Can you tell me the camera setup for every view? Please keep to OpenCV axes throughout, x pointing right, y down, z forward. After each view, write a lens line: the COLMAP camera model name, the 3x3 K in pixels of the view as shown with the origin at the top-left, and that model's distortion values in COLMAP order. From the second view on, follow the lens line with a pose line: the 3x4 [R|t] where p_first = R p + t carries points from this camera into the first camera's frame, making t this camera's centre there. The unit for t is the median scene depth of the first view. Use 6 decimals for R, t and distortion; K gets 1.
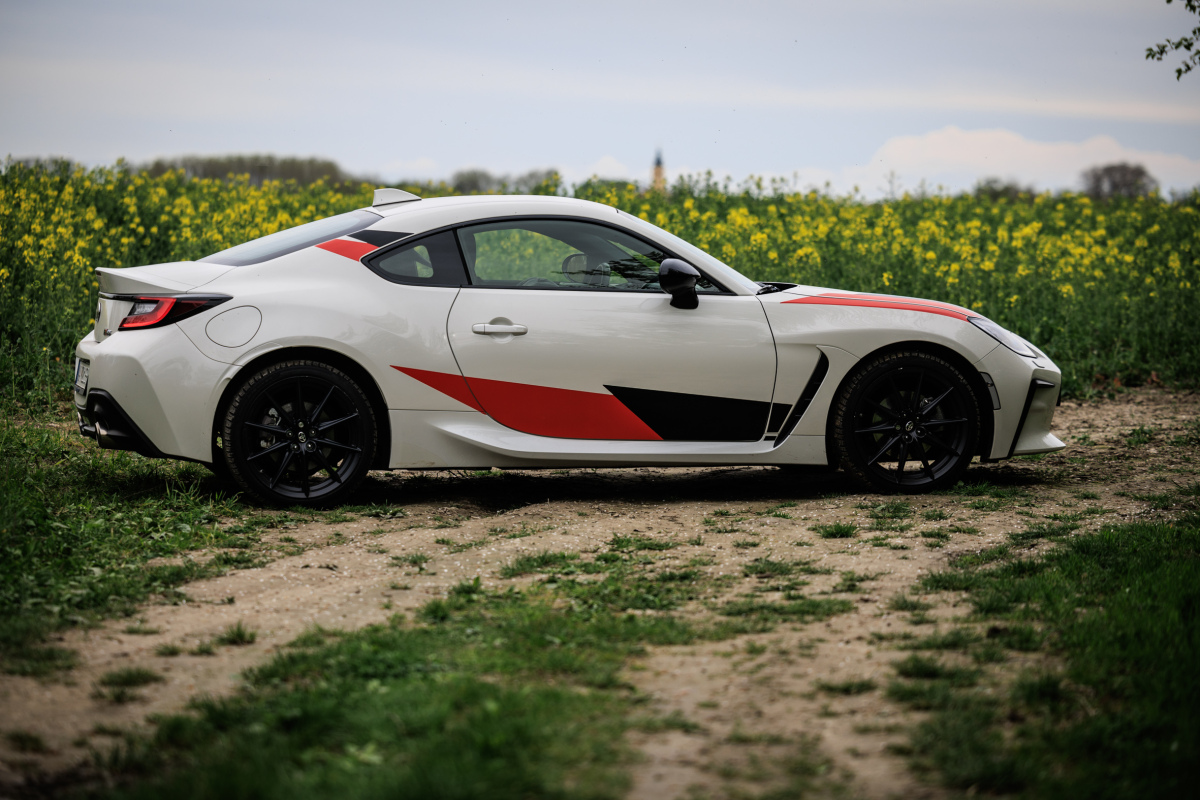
lens RADIAL K [[4083.8, 0, 592.6], [0, 4083.8, 402.9], [0, 0, 1]] dist [0.036532, 0.000000]
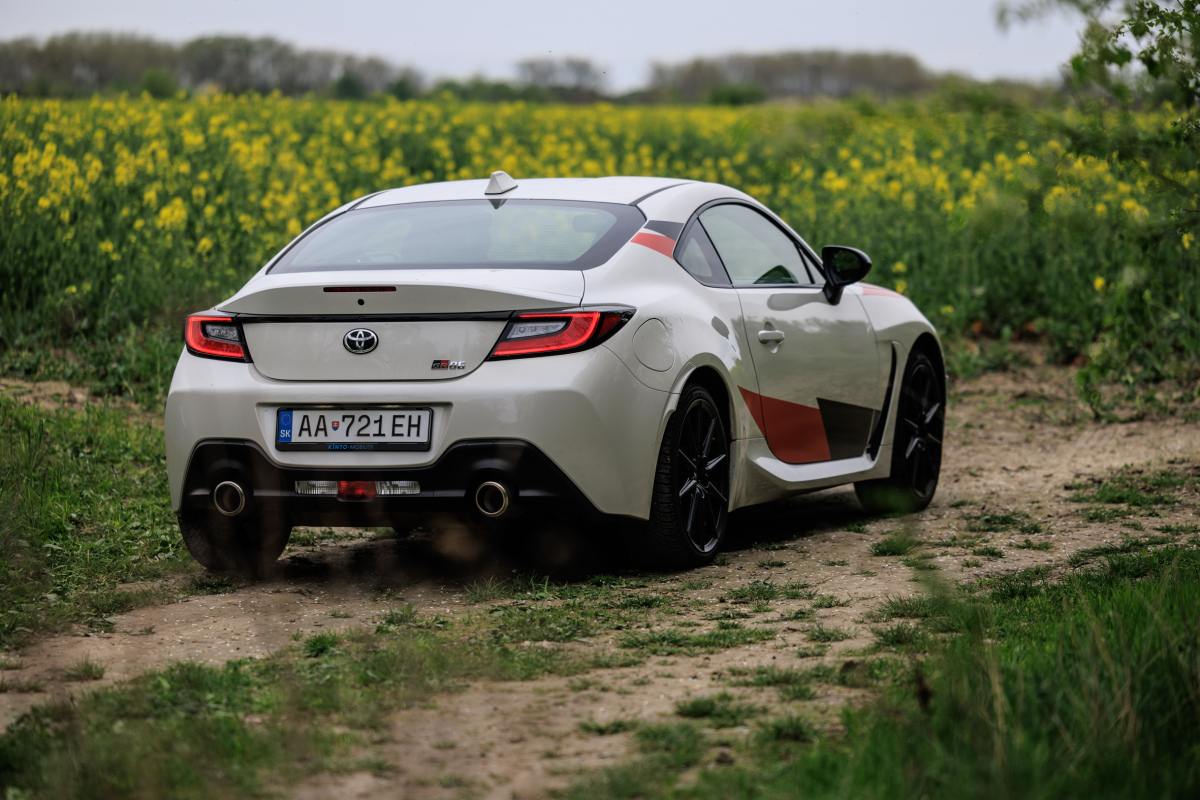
lens RADIAL K [[5044.0, 0, 603.7], [0, 5044.0, 399.8], [0, 0, 1]] dist [-0.045549, 0.000000]
pose [[0.992258, -0.008889, -0.123876, 0.121774], [0.010019, 0.999914, 0.008506, -0.010527], [0.123790, -0.009682, 0.992261, -0.107592]]
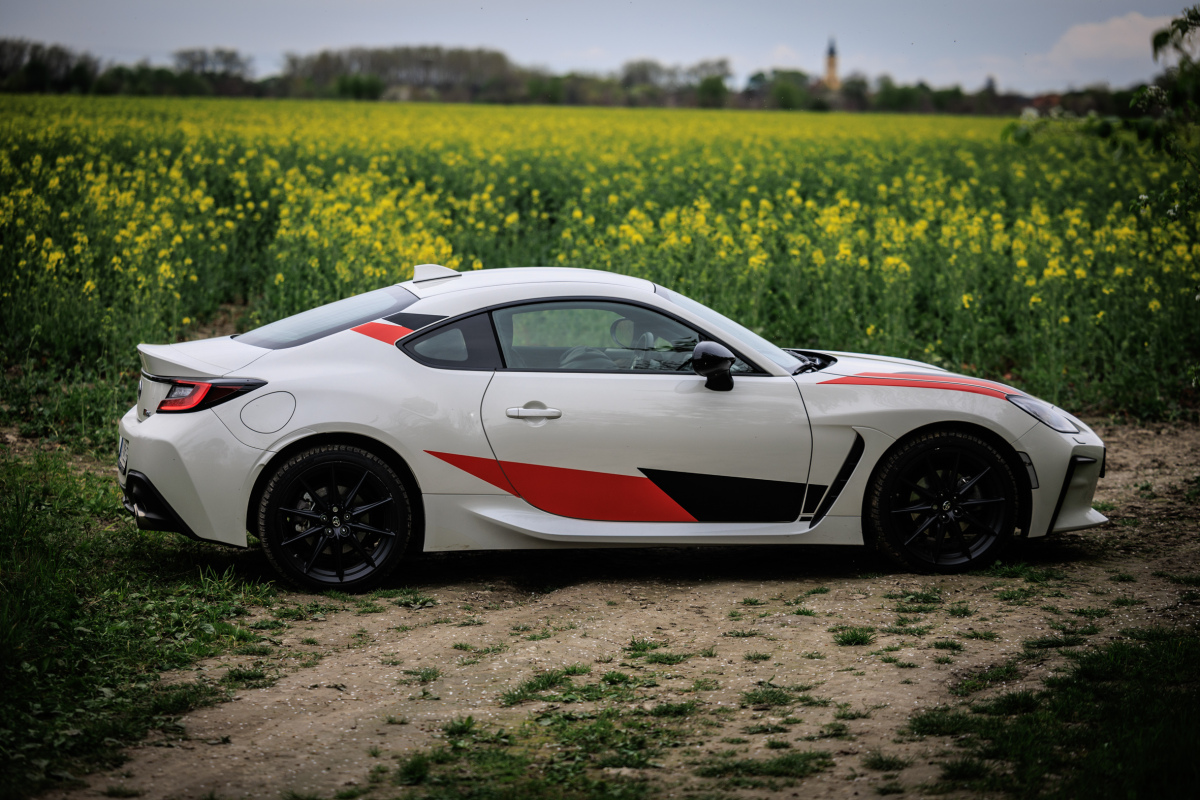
lens RADIAL K [[4141.1, 0, 597.7], [0, 4141.1, 393.5], [0, 0, 1]] dist [0.029051, 0.000000]
pose [[0.999203, 0.001468, -0.039887, 0.033785], [-0.000553, 0.999736, 0.022950, -0.046509], [0.039910, -0.022909, 0.998941, -0.015624]]
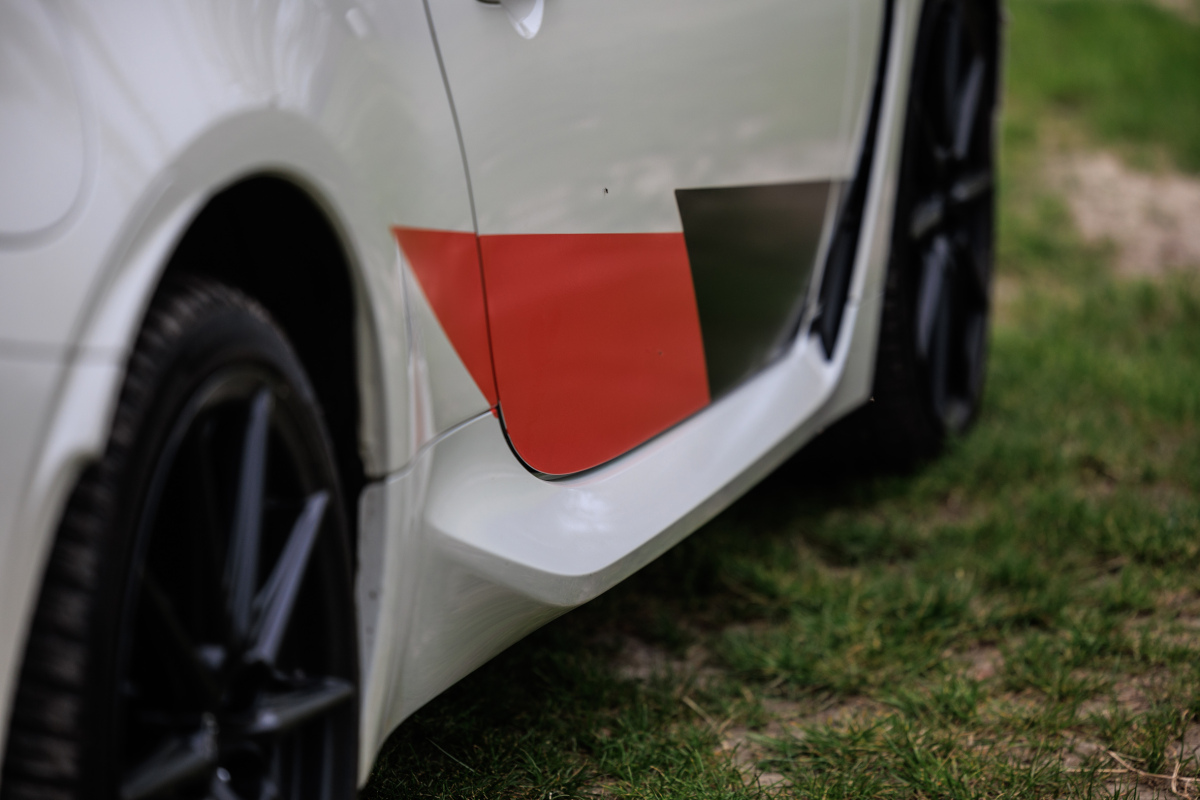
lens RADIAL K [[5804.7, 0, 600.0], [0, 5804.7, 400.2], [0, 0, 1]] dist [-0.041895, 0.000000]
pose [[0.999562, -0.001912, -0.029537, 0.040321], [0.005412, 0.992894, 0.118878, -0.026591], [0.029100, -0.118986, 0.992469, 0.642541]]
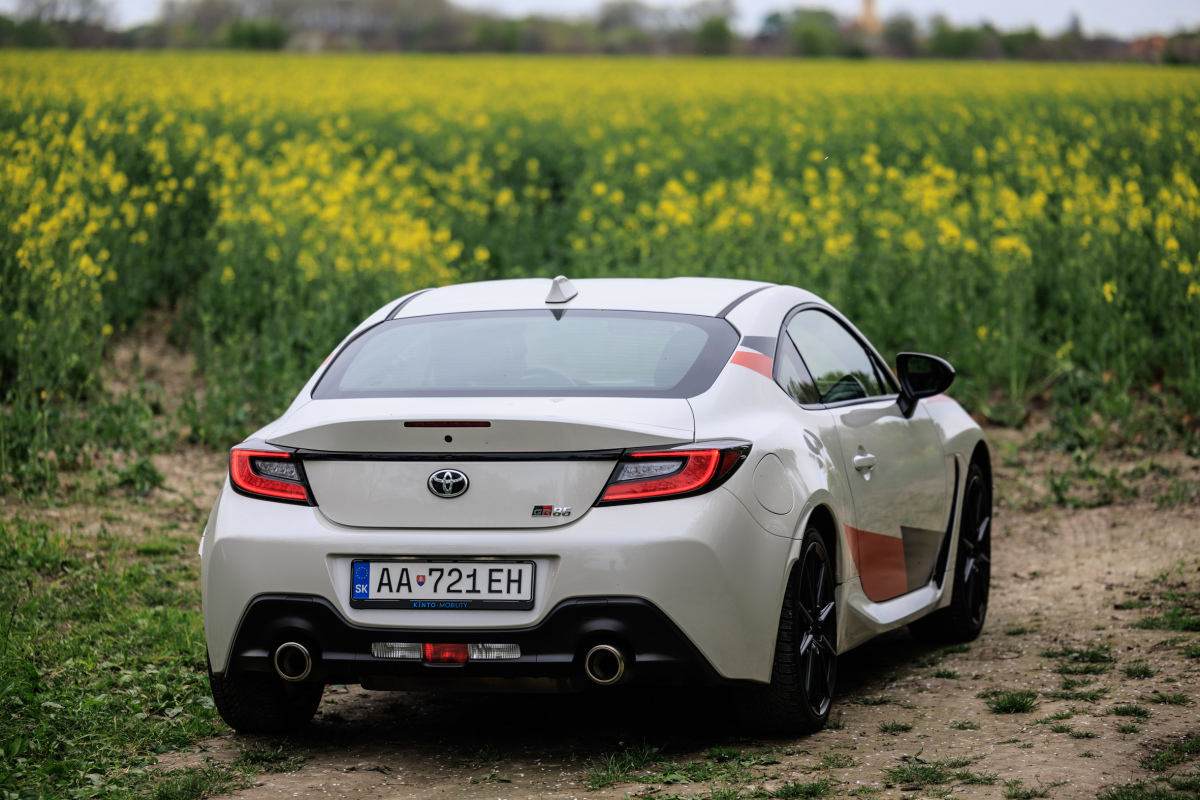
lens RADIAL K [[5375.3, 0, 595.9], [0, 5375.3, 401.2], [0, 0, 1]] dist [0.045031, 0.000000]
pose [[0.999335, -0.009987, -0.035078, 0.014093], [0.010613, 0.999787, 0.017706, -0.043102], [0.034894, -0.018066, 0.999228, -0.056839]]
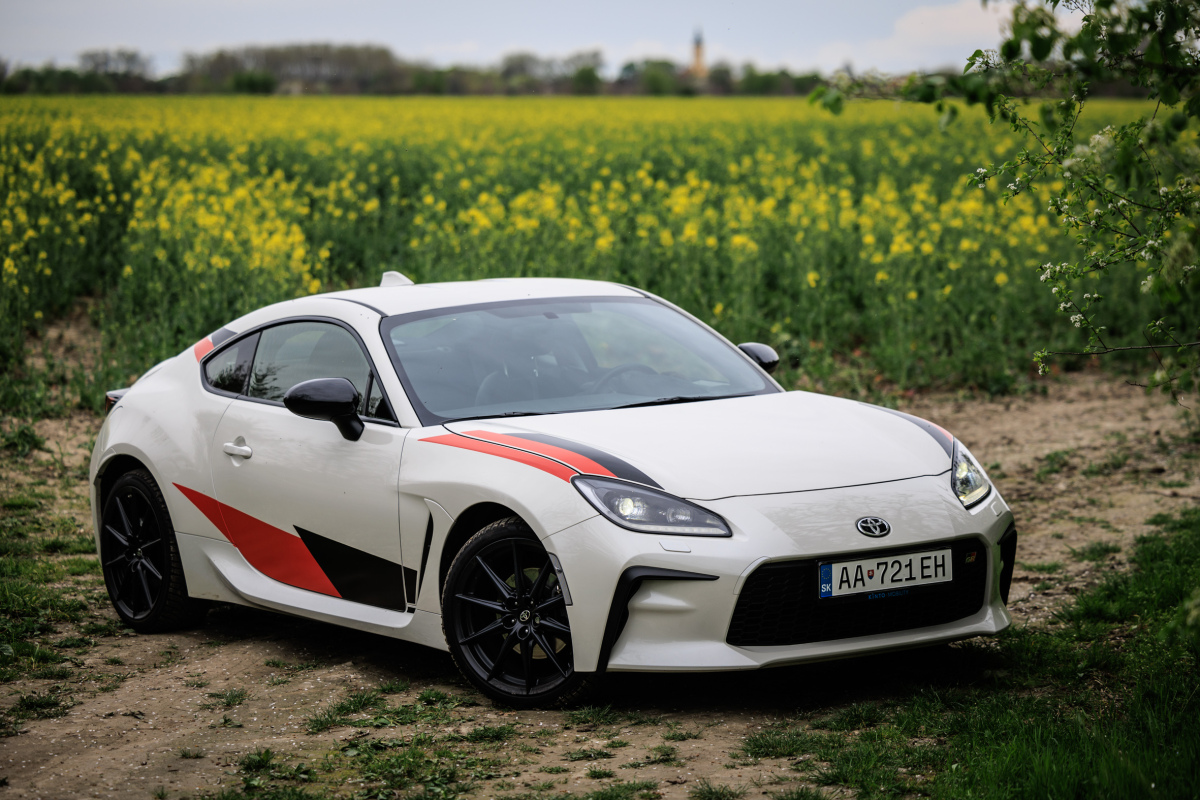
lens RADIAL K [[3890.2, 0, 611.8], [0, 3890.2, 401.7], [0, 0, 1]] dist [0.065359, 0.000000]
pose [[0.999735, -0.021689, -0.007672, 0.045001], [0.021928, 0.999226, 0.032663, -0.048977], [0.006957, -0.032823, 0.999437, 0.087706]]
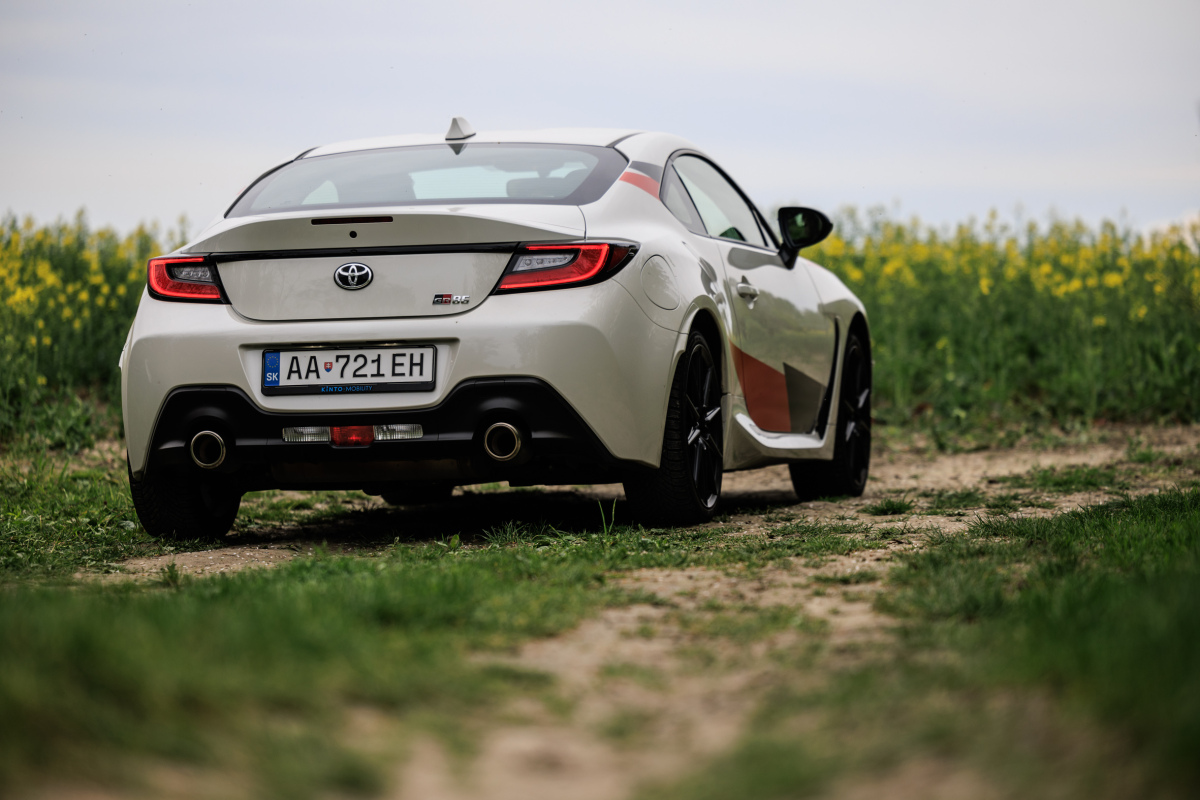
lens RADIAL K [[5091.3, 0, 600.8], [0, 5091.3, 401.8], [0, 0, 1]] dist [0.061252, 0.000000]
pose [[0.999586, -0.022658, -0.017721, 0.017047], [0.022068, 0.999218, -0.032807, 0.038386], [0.018450, 0.032403, 0.999305, -0.060243]]
